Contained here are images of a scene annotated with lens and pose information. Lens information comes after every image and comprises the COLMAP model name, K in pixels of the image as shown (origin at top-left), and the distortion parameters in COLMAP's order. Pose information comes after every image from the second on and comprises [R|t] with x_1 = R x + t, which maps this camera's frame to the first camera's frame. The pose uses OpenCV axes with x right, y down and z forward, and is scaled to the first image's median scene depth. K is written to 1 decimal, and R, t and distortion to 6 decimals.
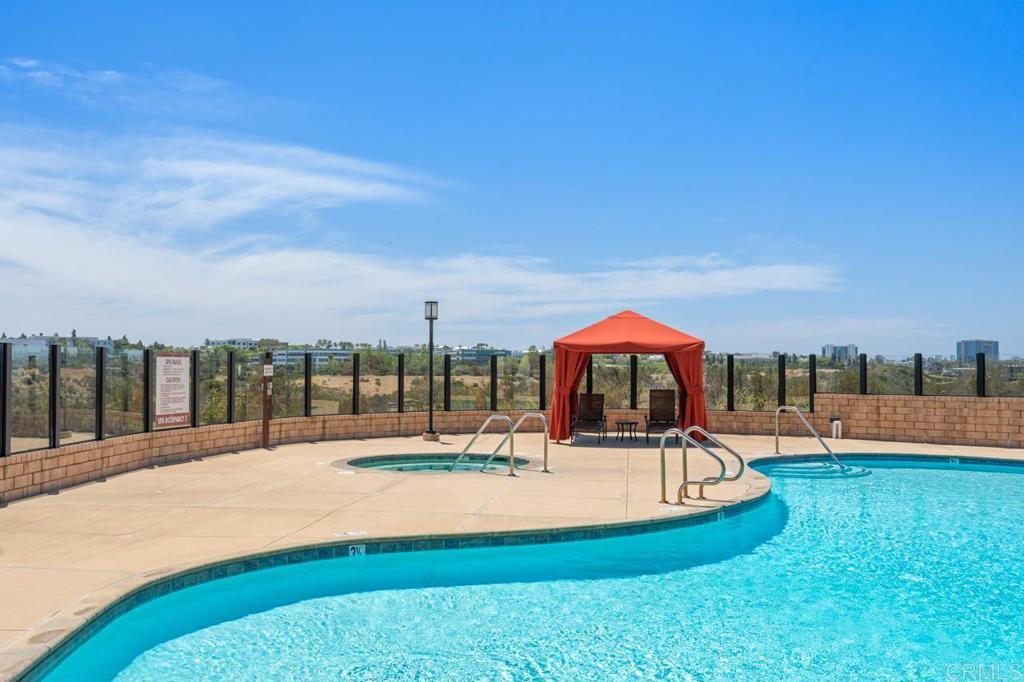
lens RADIAL K [[932.7, 0, 512.0], [0, 932.7, 341.0], [0, 0, 1]] dist [-0.006575, -0.002906]
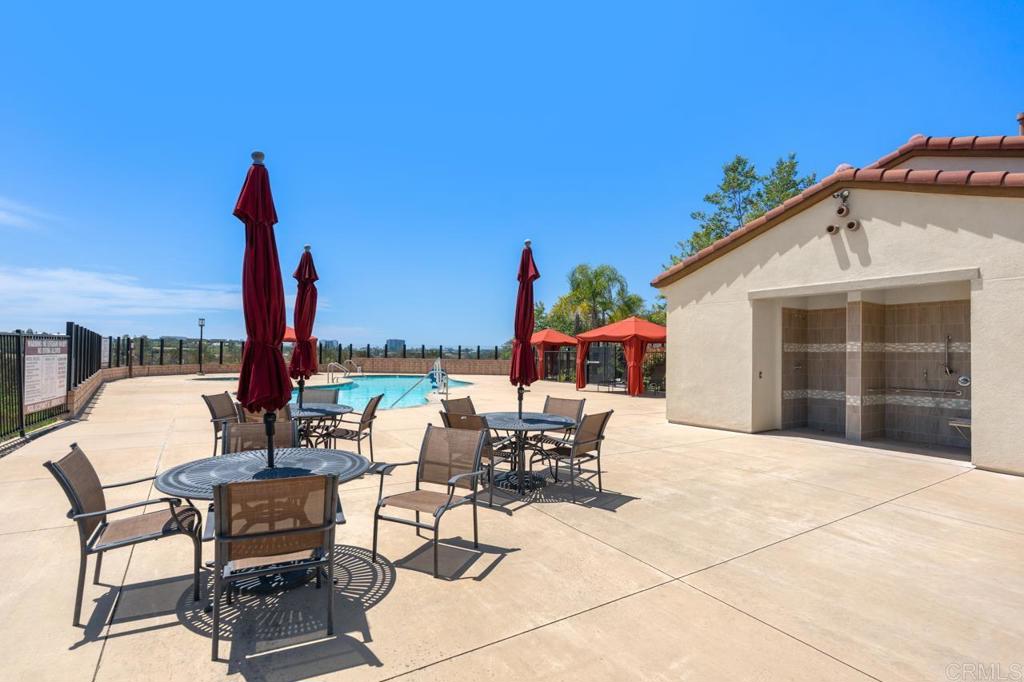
lens RADIAL K [[506.2, 0, 512.0], [0, 506.2, 341.0], [0, 0, 1]] dist [0.000783, 0.000297]
pose [[0.770849, 0.026393, 0.636471, -0.295026], [-0.030411, 0.999527, -0.004617, -0.002626], [-0.636292, -0.015796, 0.771287, -0.531378]]
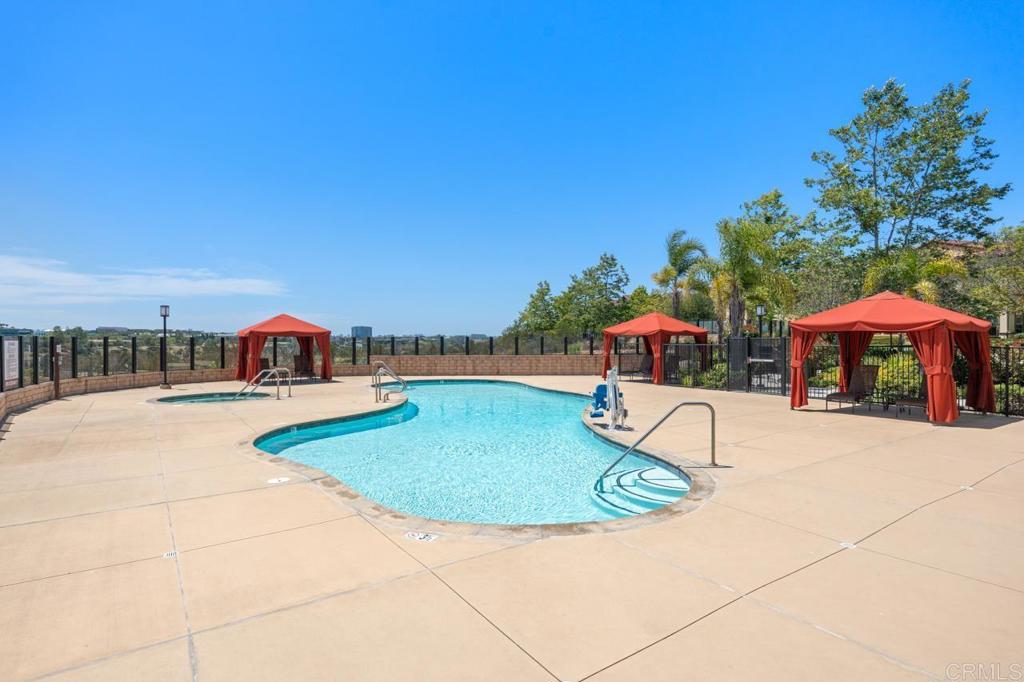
lens RADIAL K [[530.4, 0, 512.0], [0, 530.4, 341.0], [0, 0, 1]] dist [-0.001389, -0.000273]
pose [[0.732388, -0.005603, 0.680865, -0.269497], [-0.014031, 0.999630, 0.023319, -0.009731], [-0.680743, -0.026632, 0.732038, -0.115596]]
